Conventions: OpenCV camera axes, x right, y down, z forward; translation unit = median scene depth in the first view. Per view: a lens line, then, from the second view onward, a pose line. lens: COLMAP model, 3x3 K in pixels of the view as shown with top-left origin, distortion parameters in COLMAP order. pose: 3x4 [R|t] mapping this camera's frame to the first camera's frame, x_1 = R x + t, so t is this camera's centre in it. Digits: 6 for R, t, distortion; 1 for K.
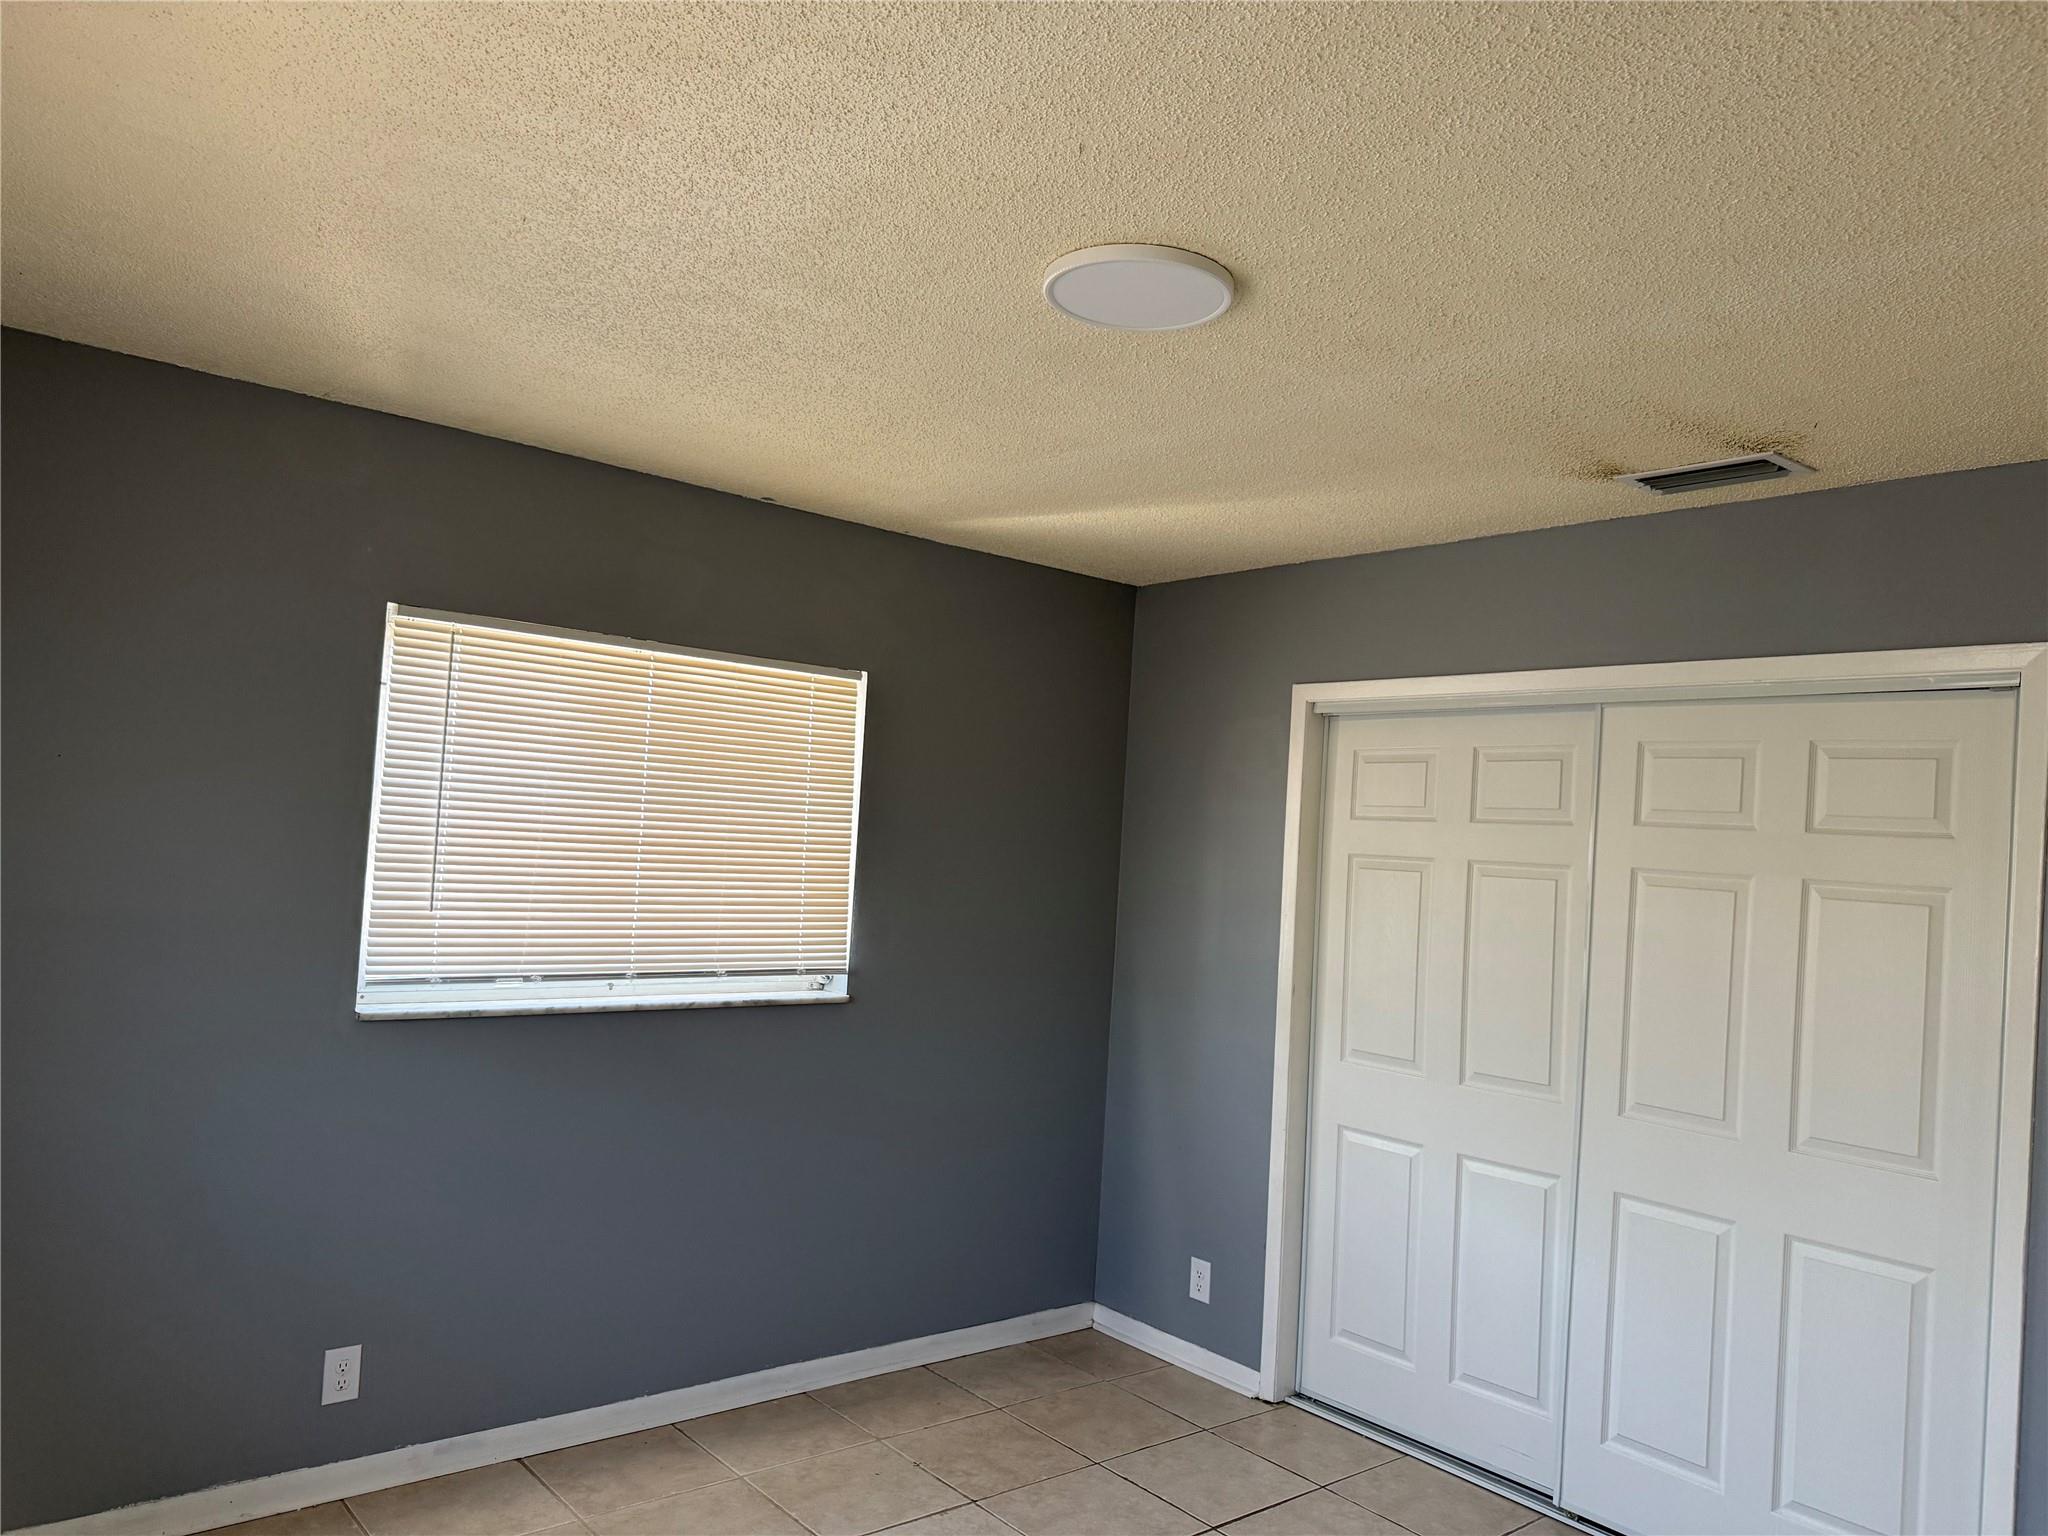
lens RADIAL K [[1444.3, 0, 1027.8], [0, 1444.3, 756.7], [0, 0, 1]] dist [0.064655, -0.091578]
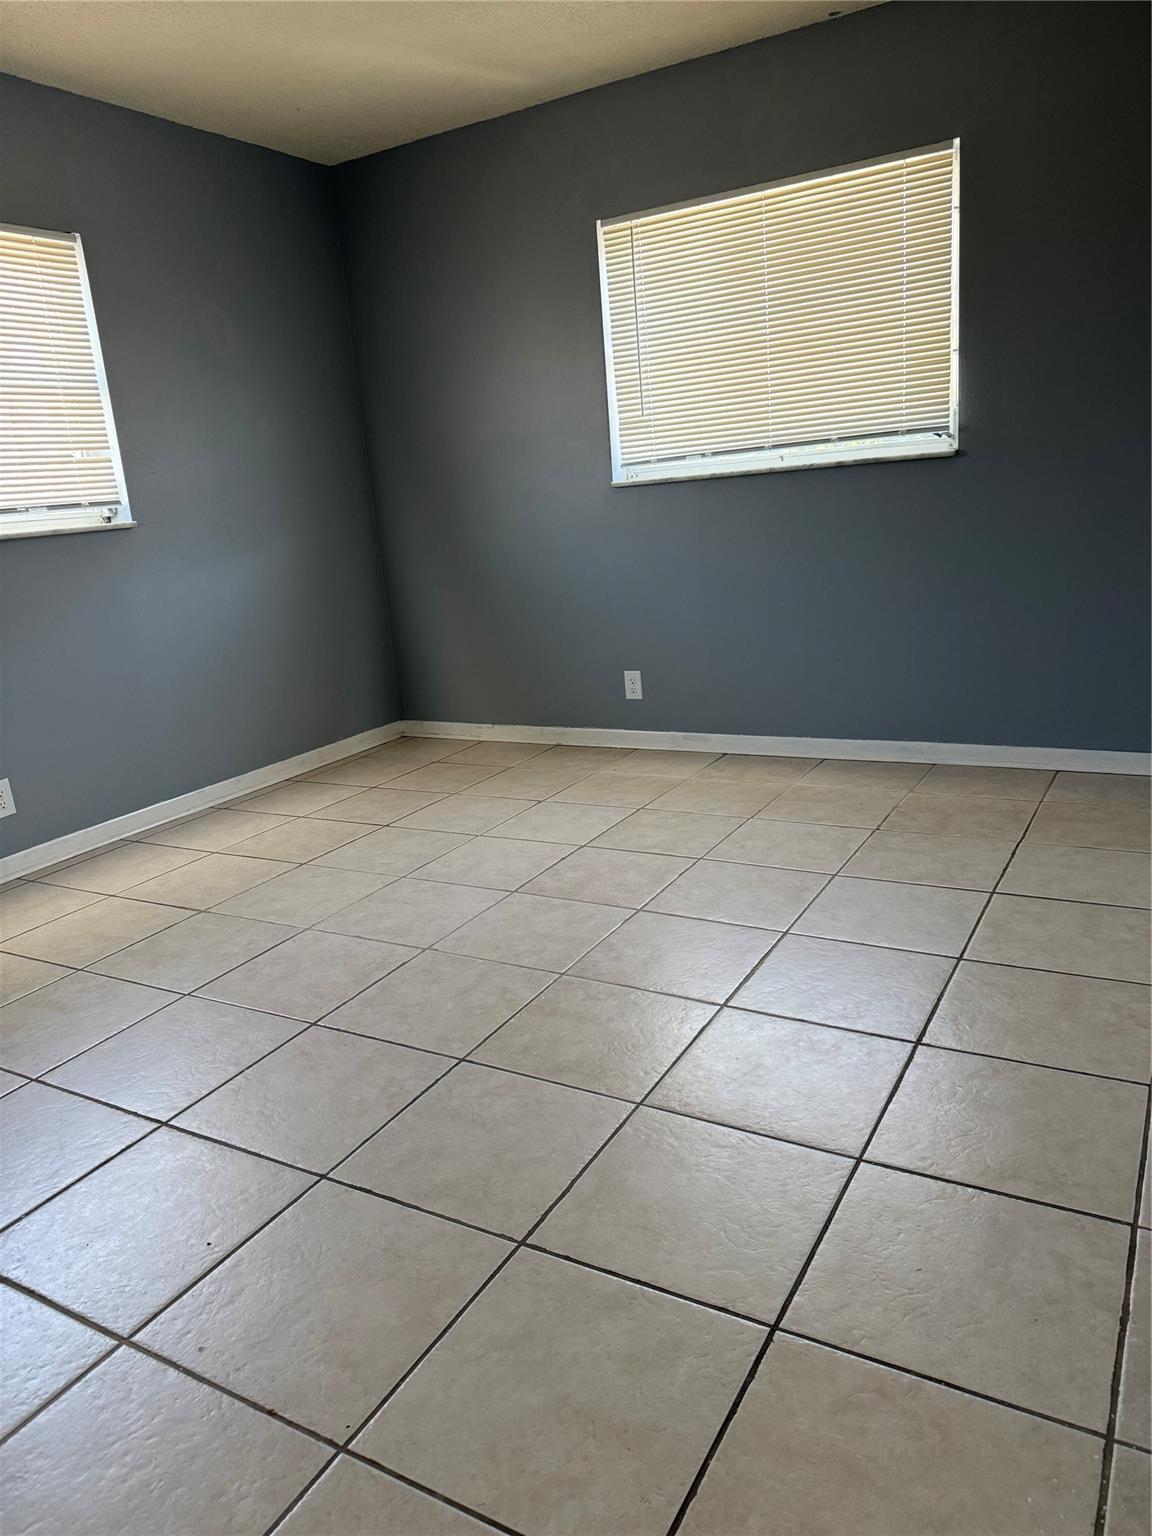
lens RADIAL K [[1083.3, 0, 576.0], [0, 1083.3, 768.0], [0, 0, 1]] dist [0.064655, -0.091578]
pose [[0.333371, 0.145378, -0.931520, 0.731479], [0.154551, 0.966247, 0.206109, 0.215223], [0.930042, -0.212678, 0.299650, 0.466377]]
